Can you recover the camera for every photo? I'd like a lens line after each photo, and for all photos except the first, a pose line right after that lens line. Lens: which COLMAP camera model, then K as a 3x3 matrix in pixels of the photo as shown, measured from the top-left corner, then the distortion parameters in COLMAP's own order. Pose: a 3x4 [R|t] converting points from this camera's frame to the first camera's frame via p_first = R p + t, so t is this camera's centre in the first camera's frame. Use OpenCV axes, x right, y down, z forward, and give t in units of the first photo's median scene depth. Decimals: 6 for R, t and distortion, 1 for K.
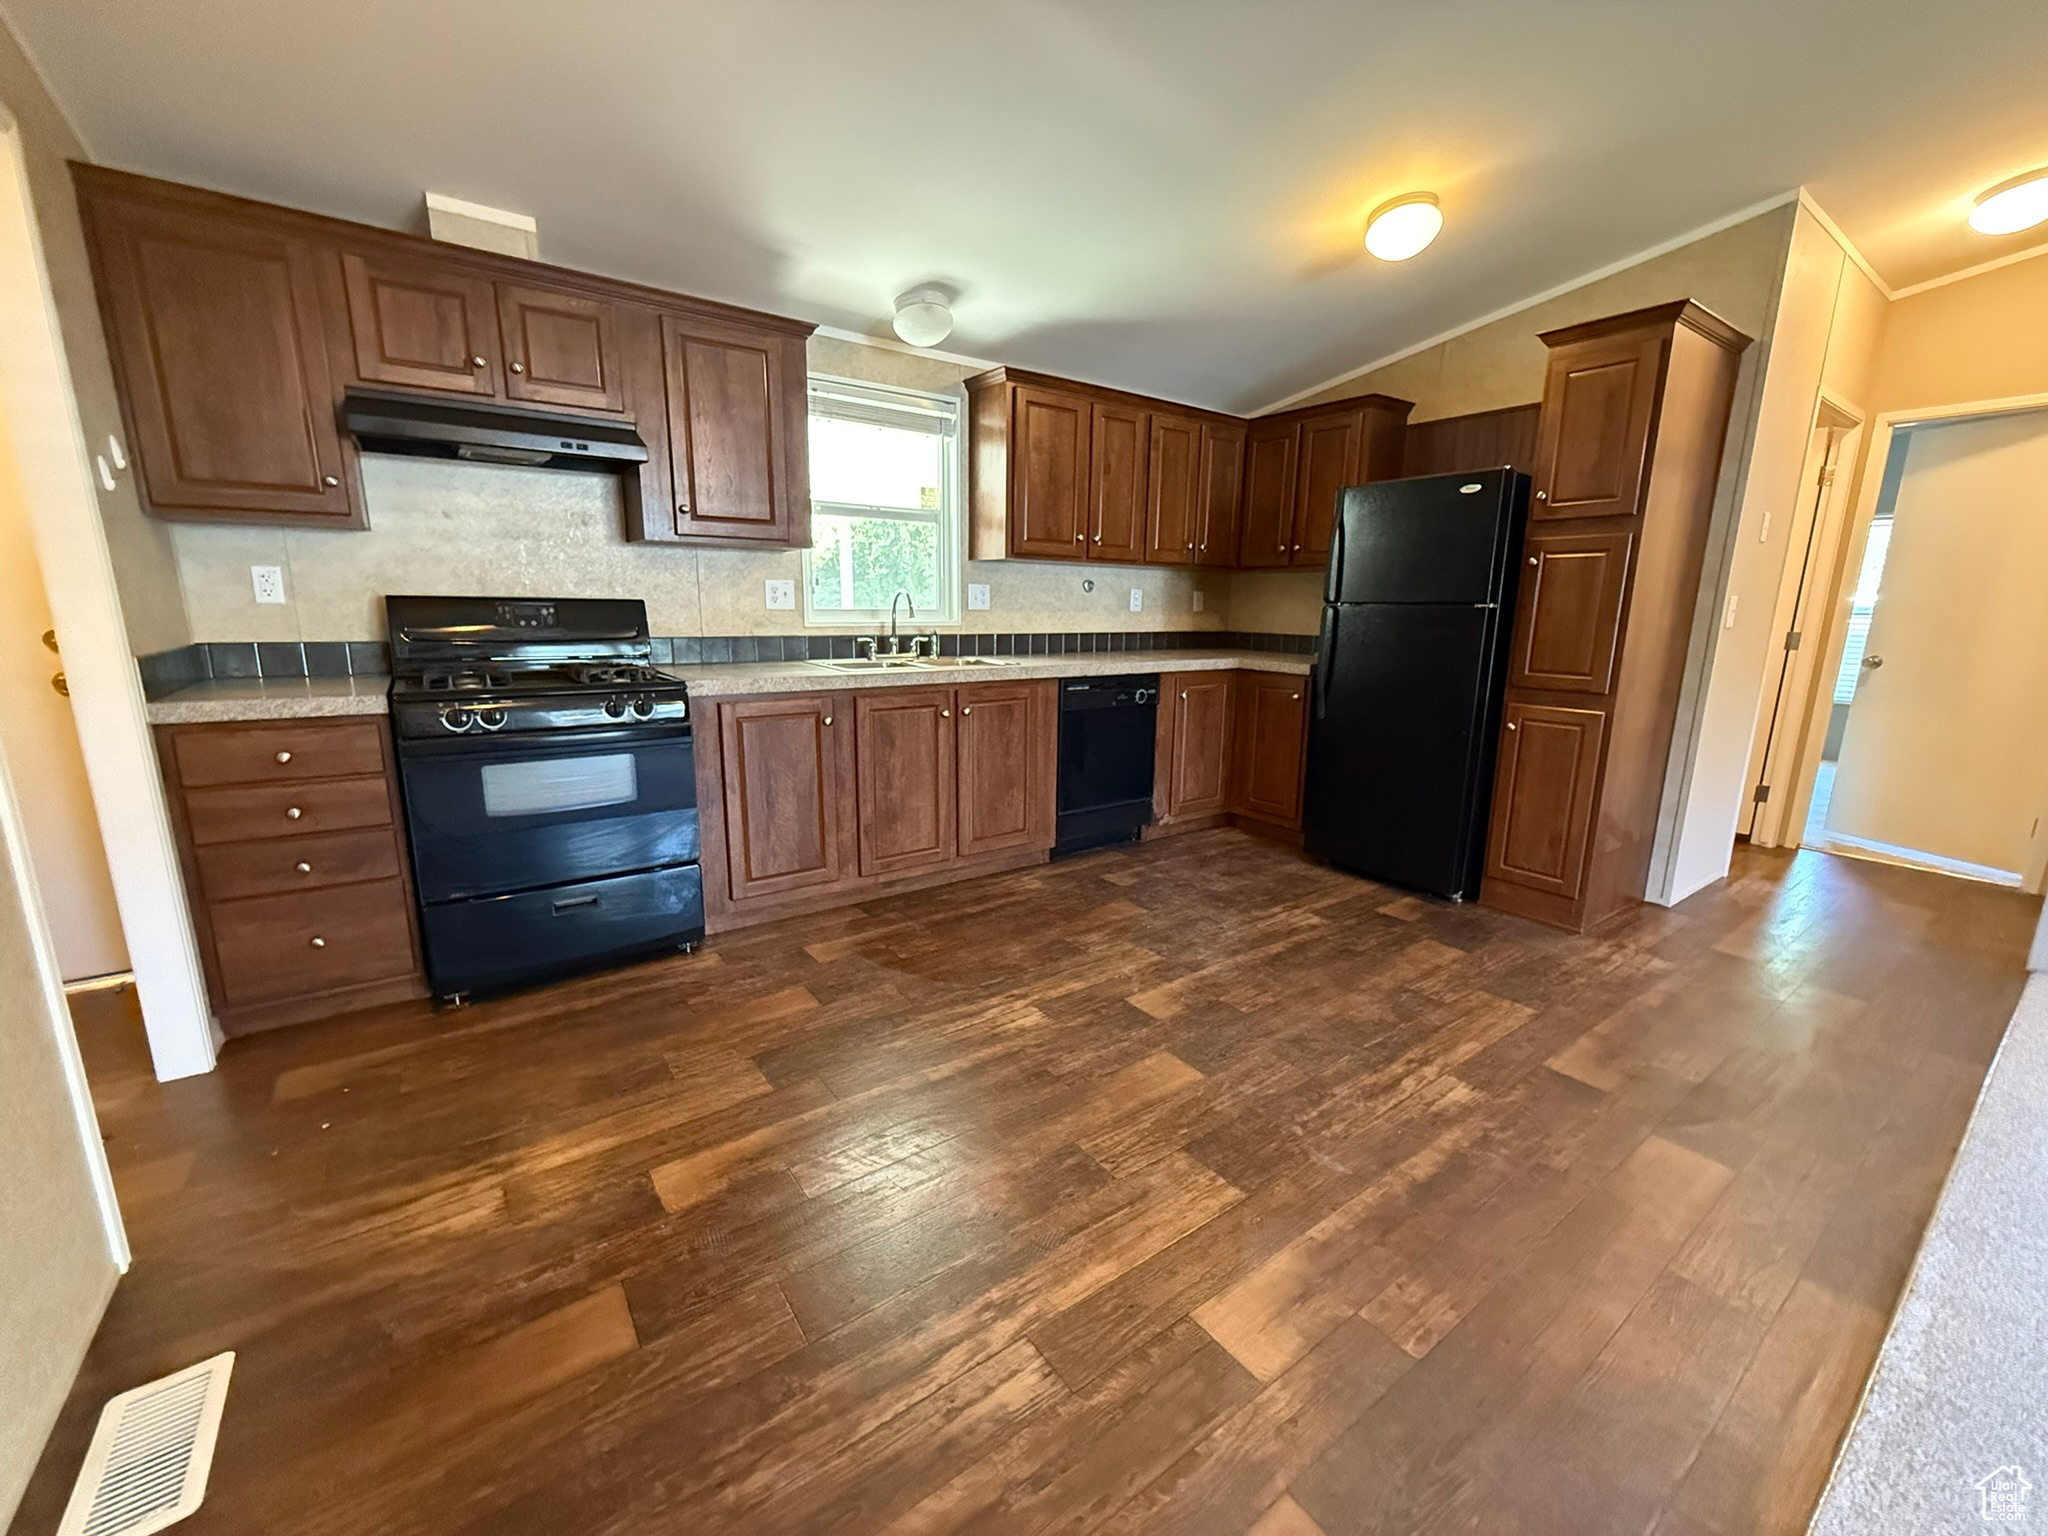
lens RADIAL K [[811.1, 0, 1028.6], [0, 811.1, 768.5], [0, 0, 1]] dist [-0.002232, -0.000123]
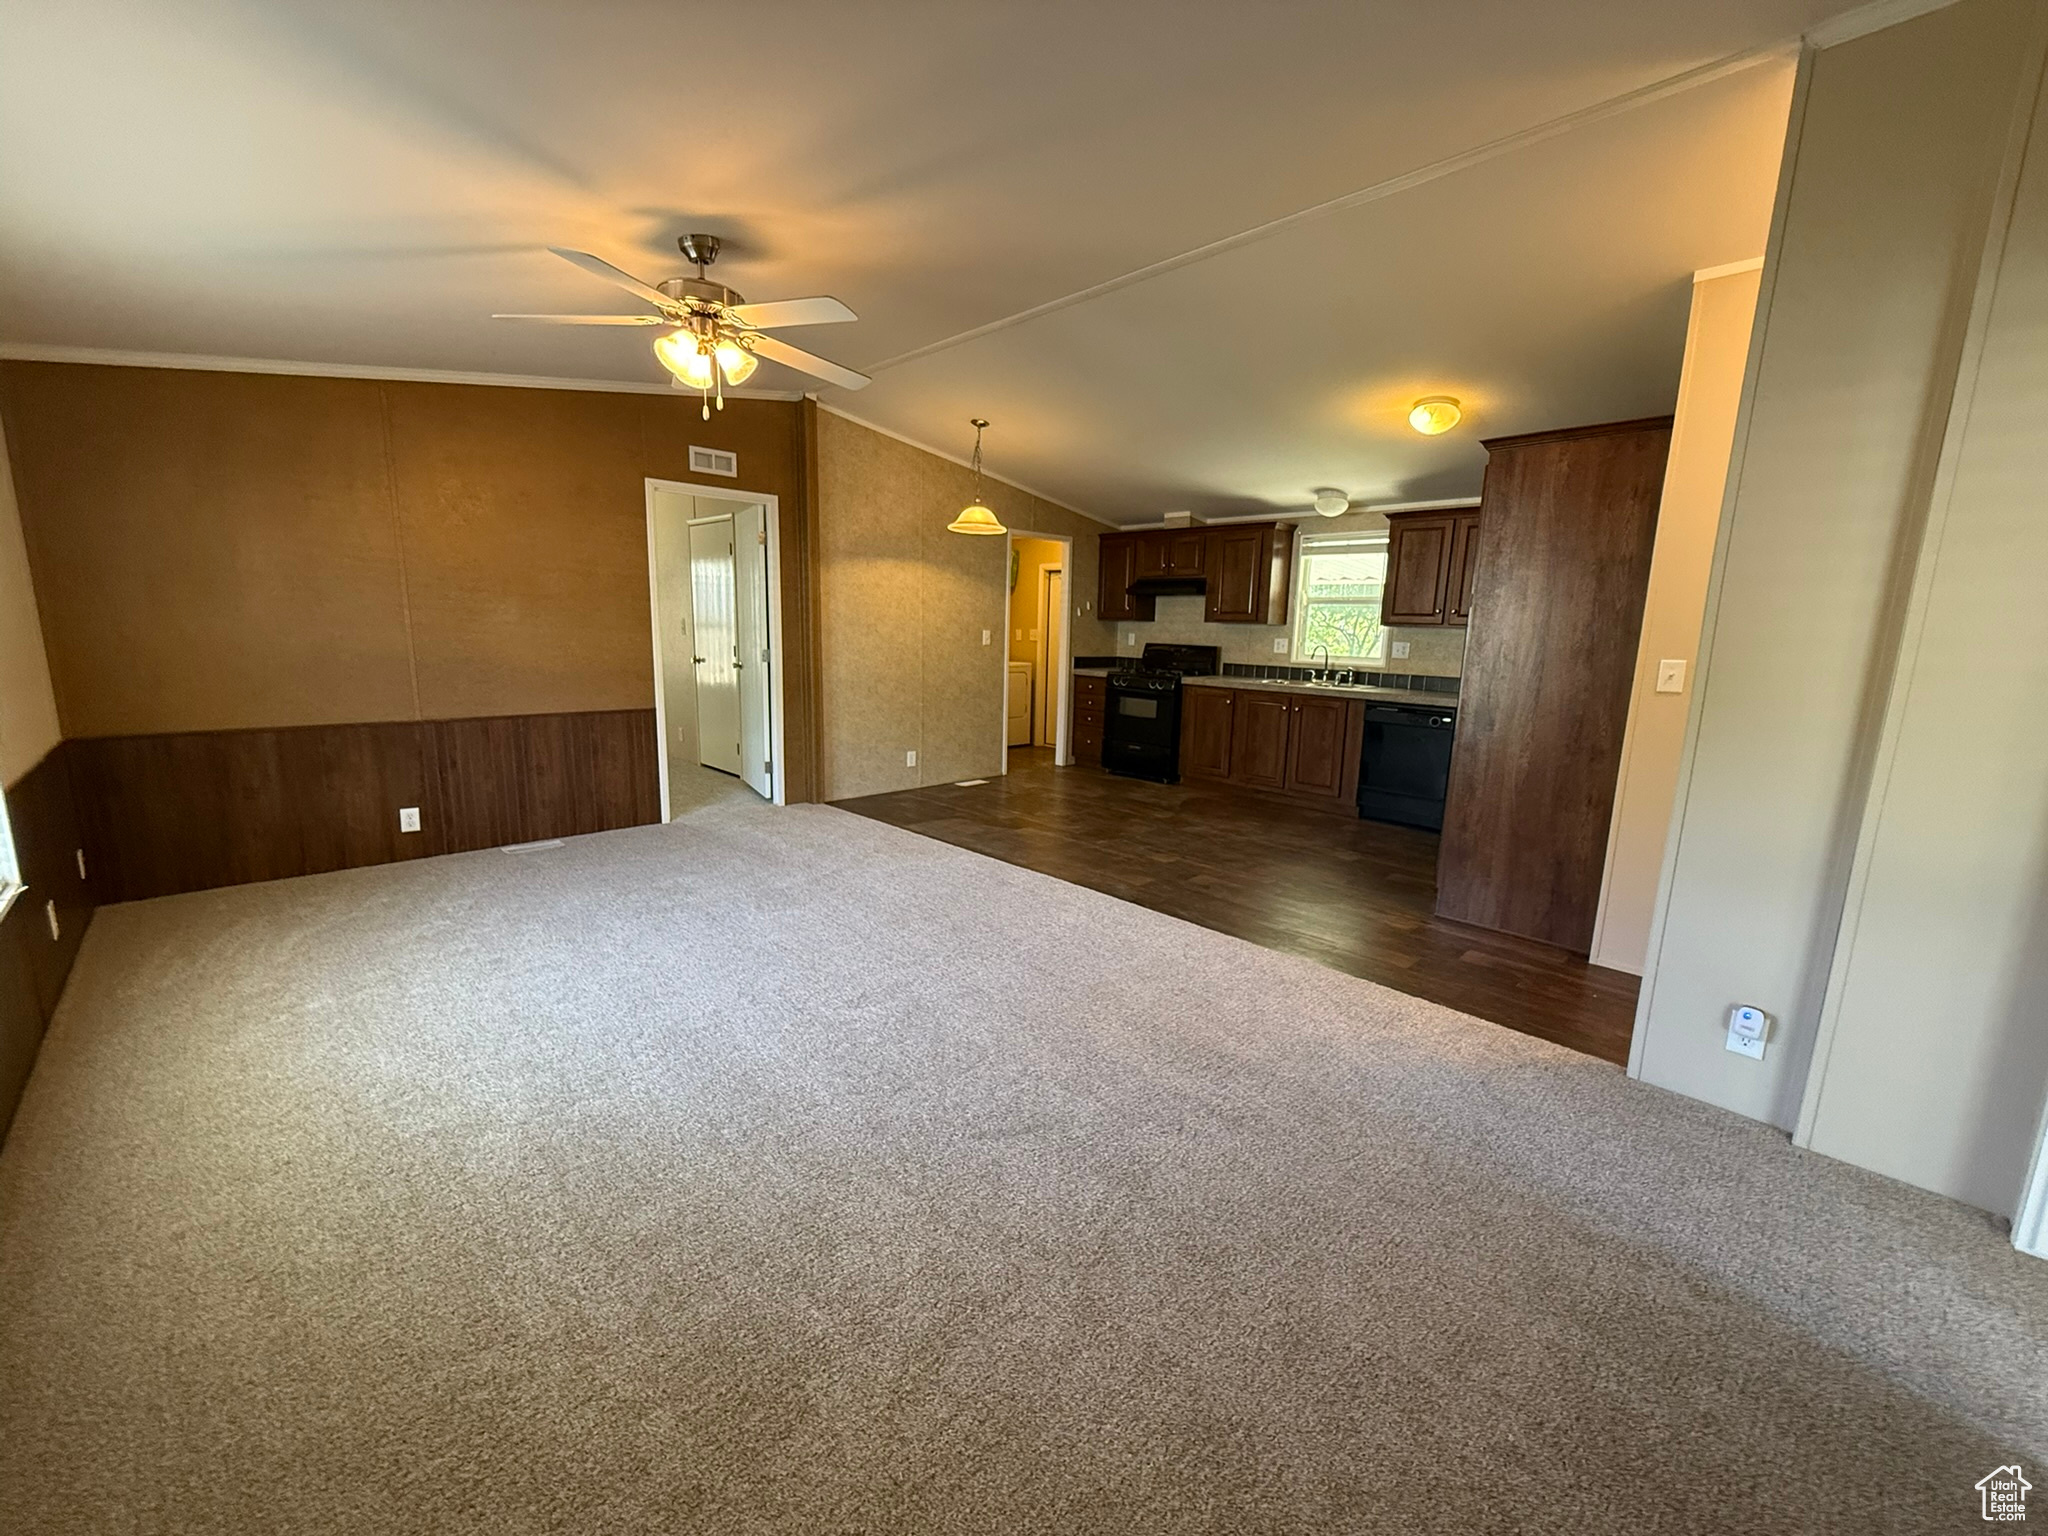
lens RADIAL K [[811.1, 0, 1028.6], [0, 811.1, 768.5], [0, 0, 1]] dist [-0.002232, -0.000123]
pose [[0.160820, 0.165567, -0.972998, 2.251854], [-0.219665, 0.967108, 0.128258, -0.058547], [0.962229, 0.193107, 0.191900, 0.104934]]
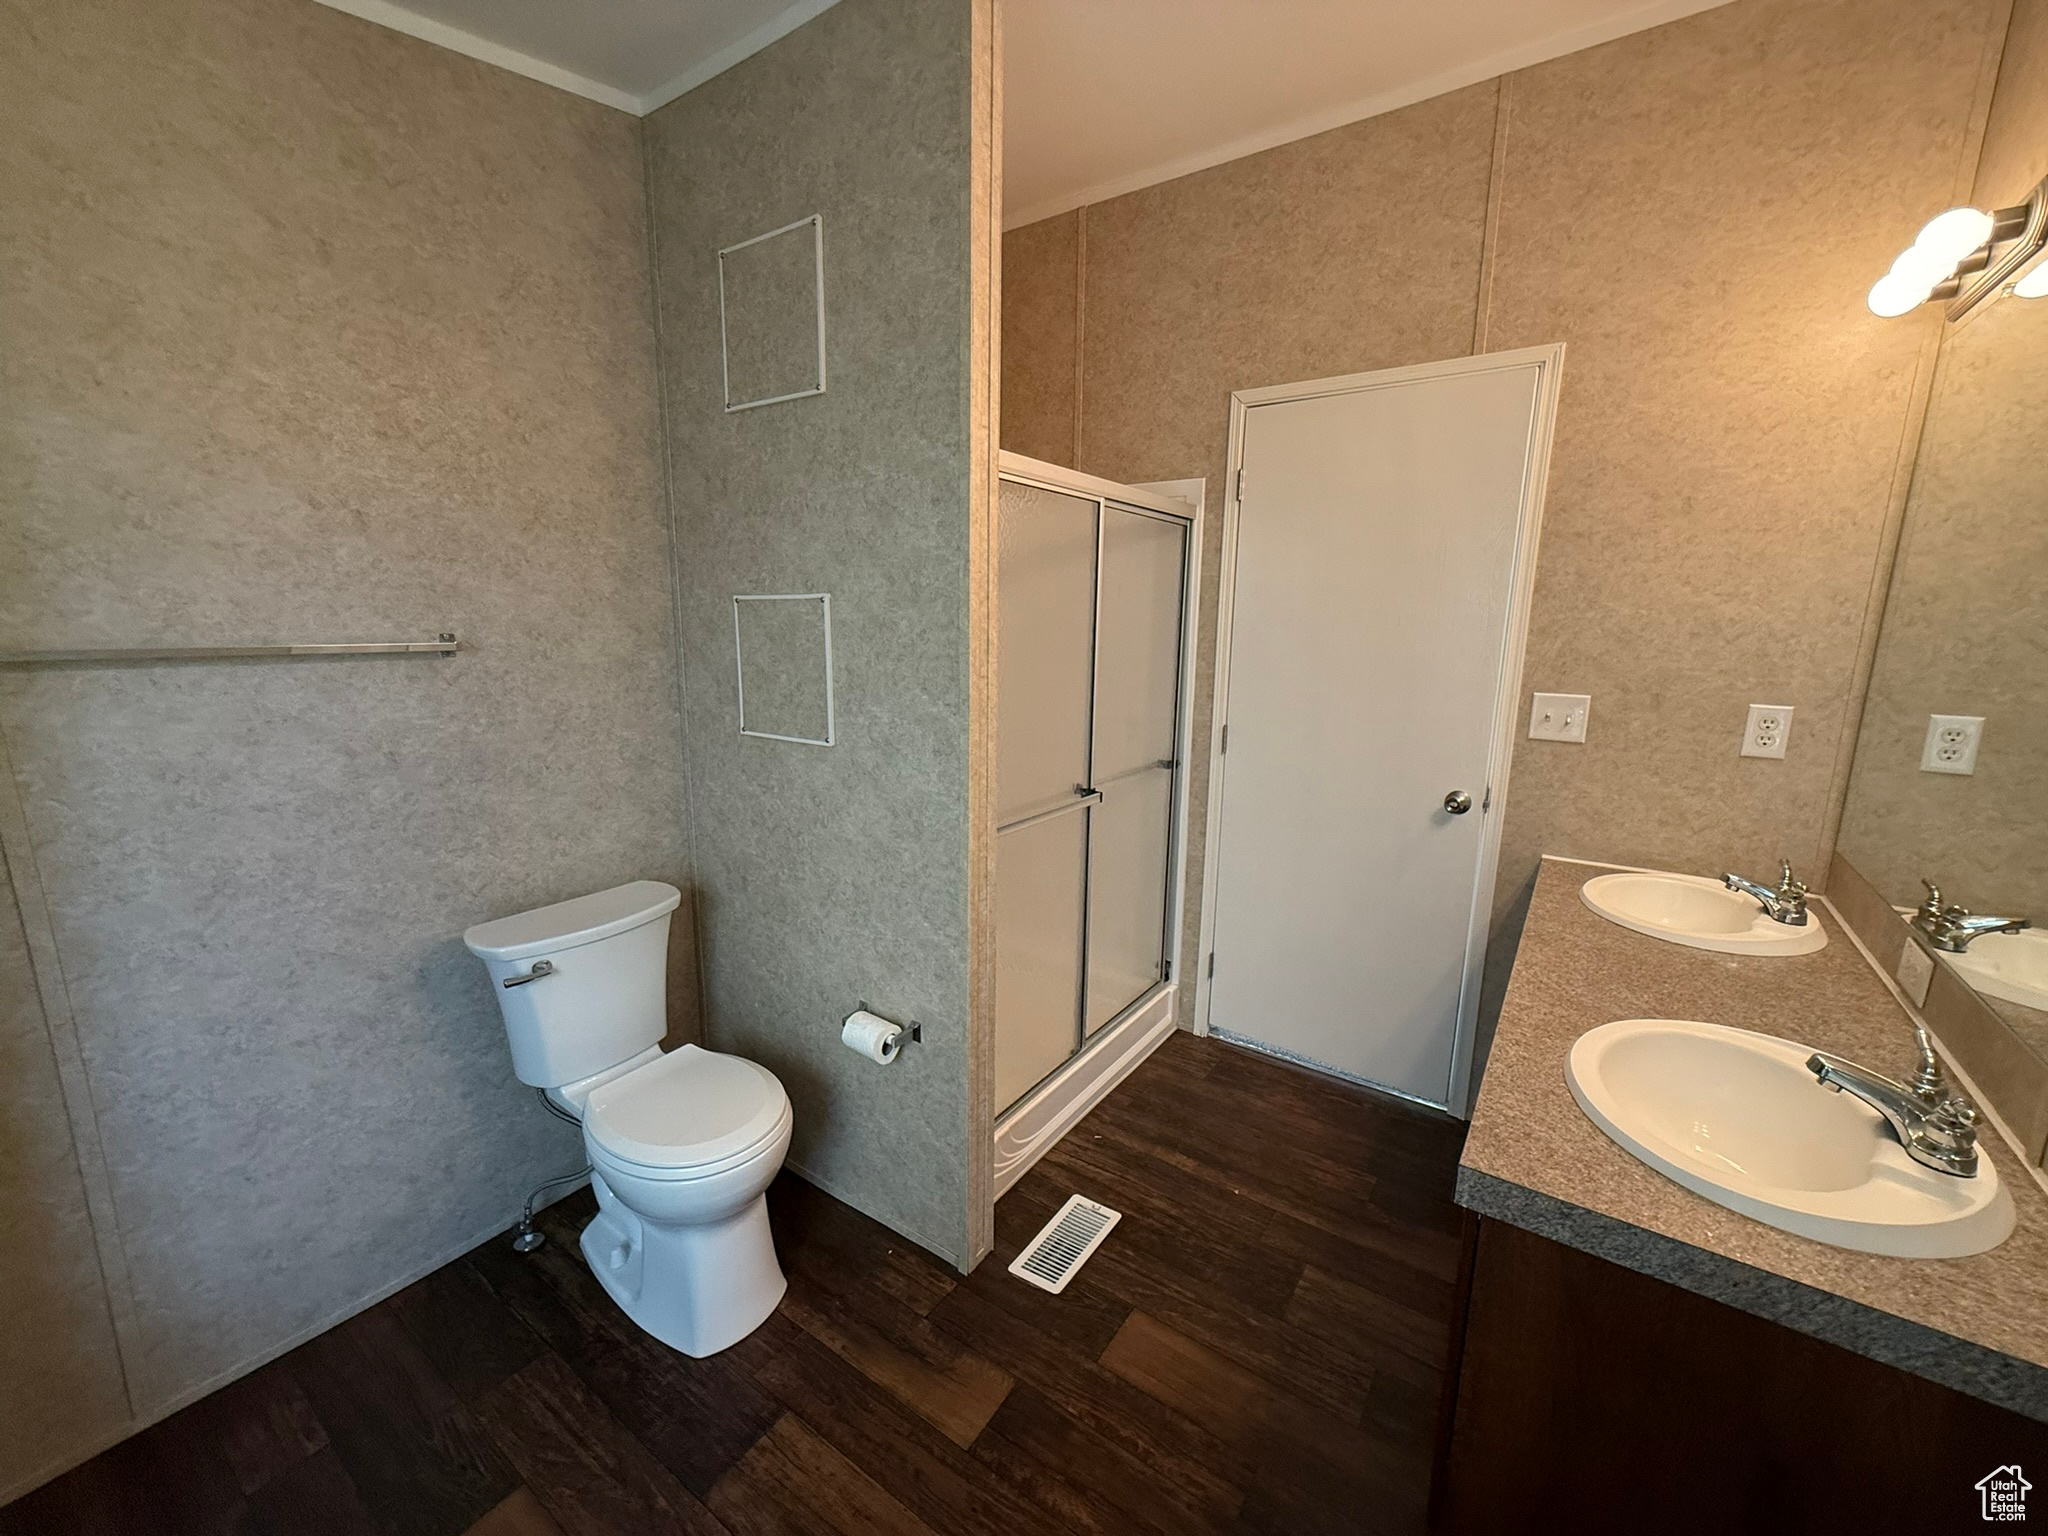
lens RADIAL K [[811.1, 0, 1028.6], [0, 811.1, 768.5], [0, 0, 1]] dist [-0.002232, -0.000123]
pose [[-0.329461, -0.202446, 0.922210, -0.332514], [0.171966, 0.947538, 0.269441, -0.223973], [-0.928377, 0.247359, -0.277363, 0.558208]]
